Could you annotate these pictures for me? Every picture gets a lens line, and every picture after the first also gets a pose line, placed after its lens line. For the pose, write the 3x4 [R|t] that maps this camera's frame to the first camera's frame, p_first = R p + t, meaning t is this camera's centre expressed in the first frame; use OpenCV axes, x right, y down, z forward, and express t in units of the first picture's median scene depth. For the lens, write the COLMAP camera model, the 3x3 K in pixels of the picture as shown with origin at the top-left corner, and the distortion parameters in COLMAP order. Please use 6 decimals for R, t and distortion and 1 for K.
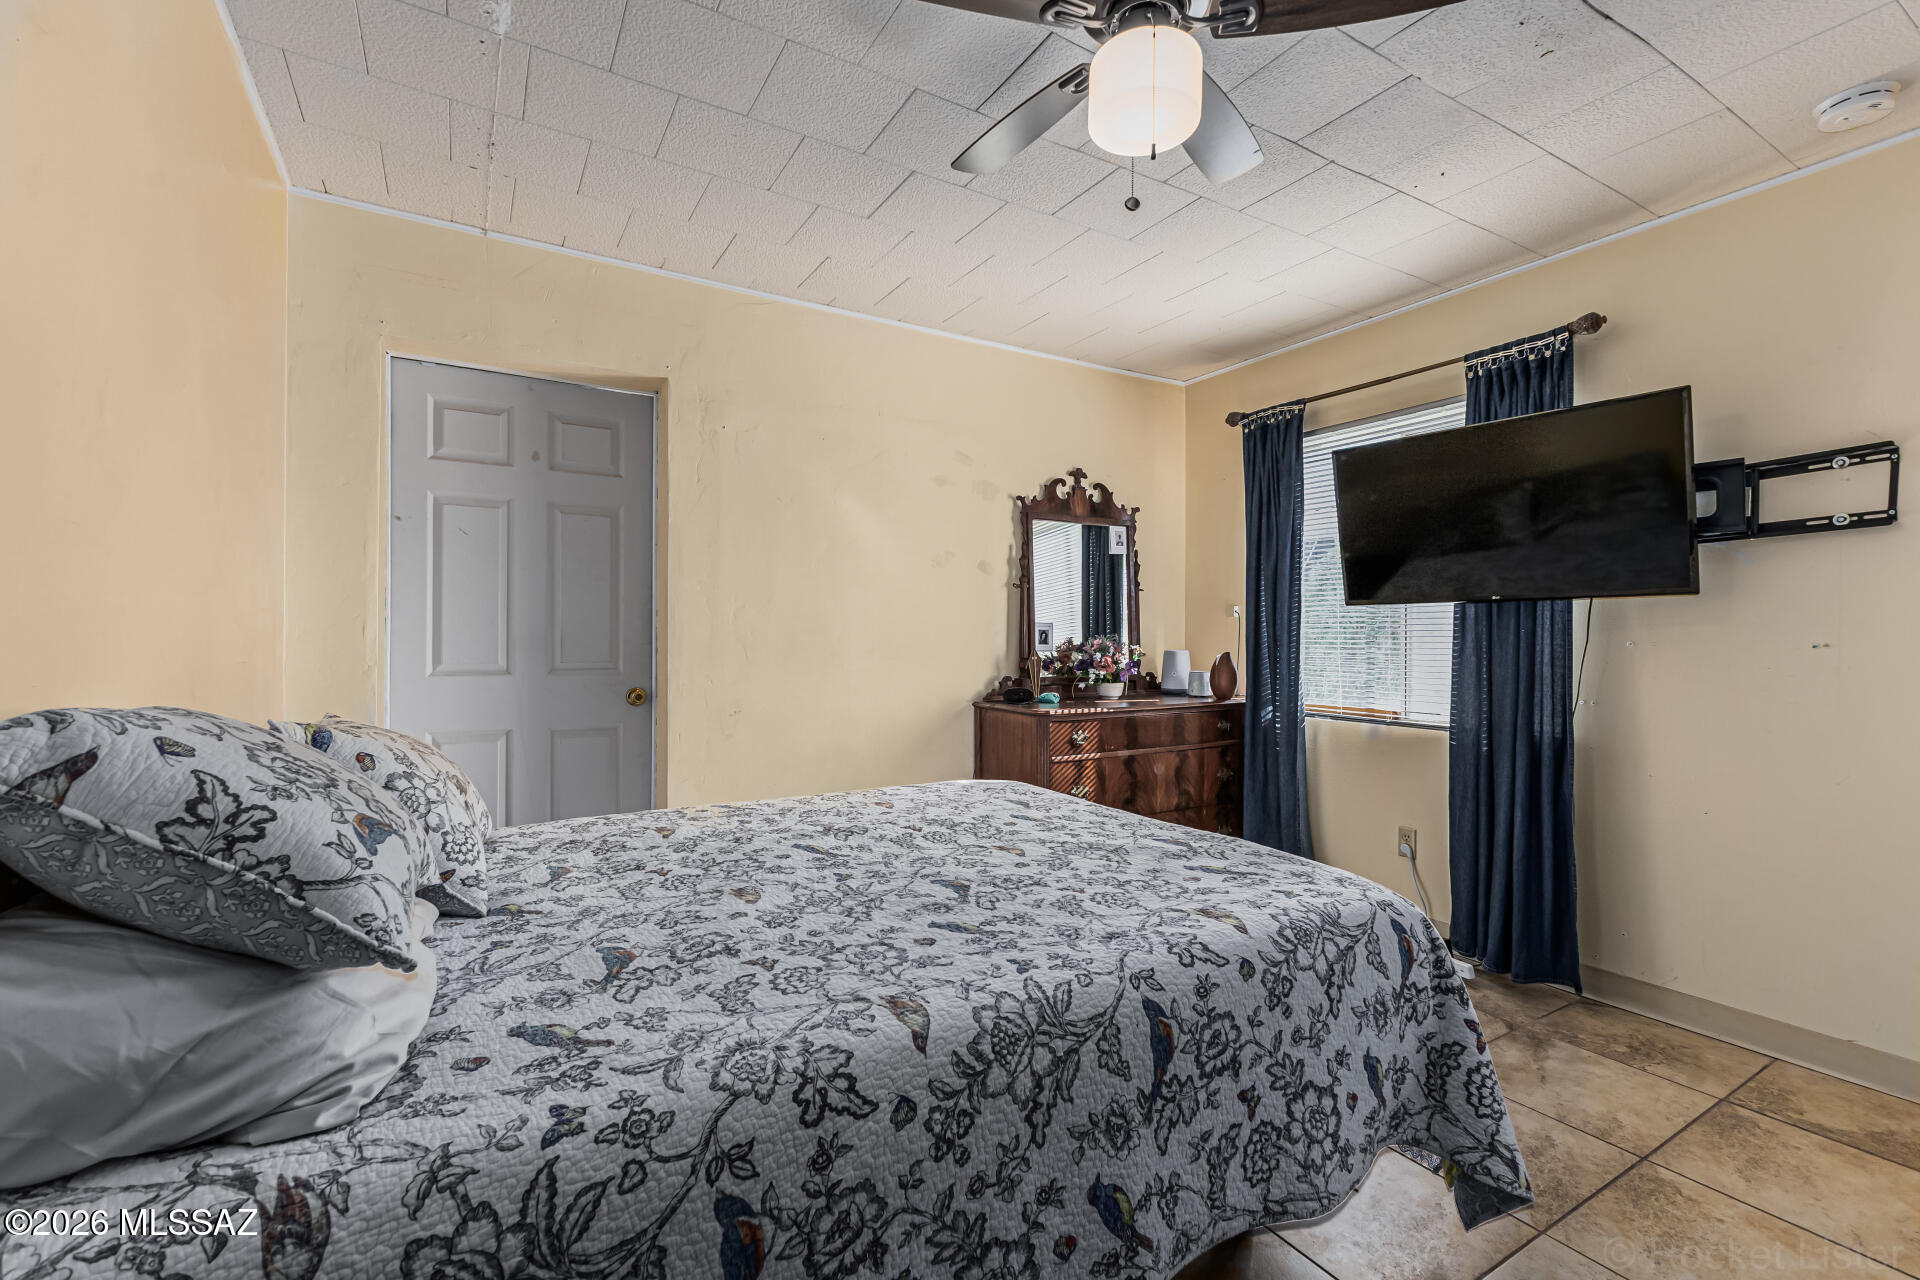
lens RADIAL K [[830.1, 0, 956.5], [0, 830.1, 636.7], [0, 0, 1]] dist [0.011219, -0.001796]
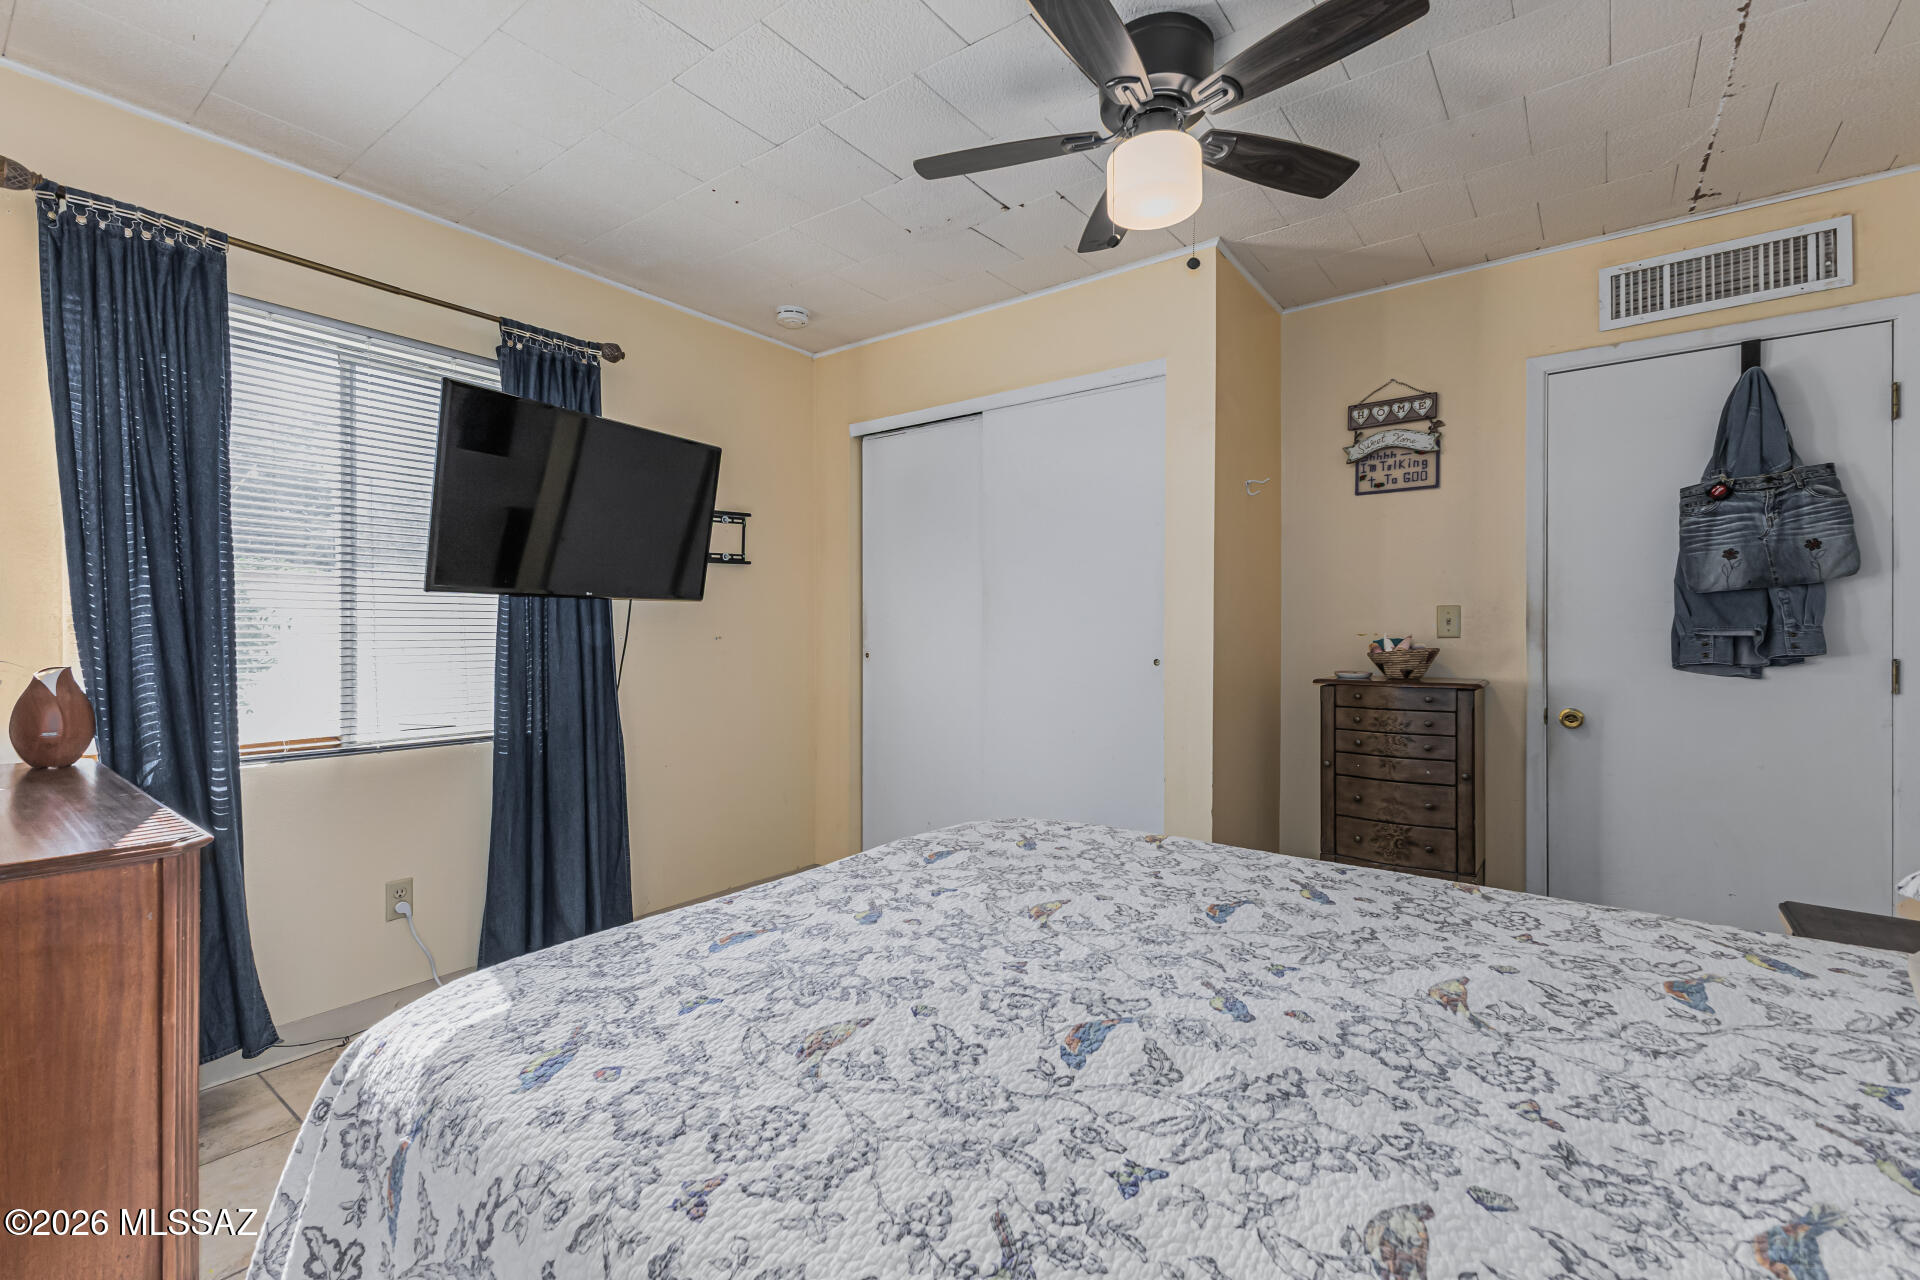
lens RADIAL K [[830.1, 0, 954.3], [0, 830.1, 644.3], [0, 0, 1]] dist [0.011219, -0.001796]
pose [[-0.372728, -0.018790, 0.927750, -0.704148], [-0.000580, 0.999799, 0.020016, -0.010138], [-0.927940, 0.006923, -0.372664, 1.542677]]
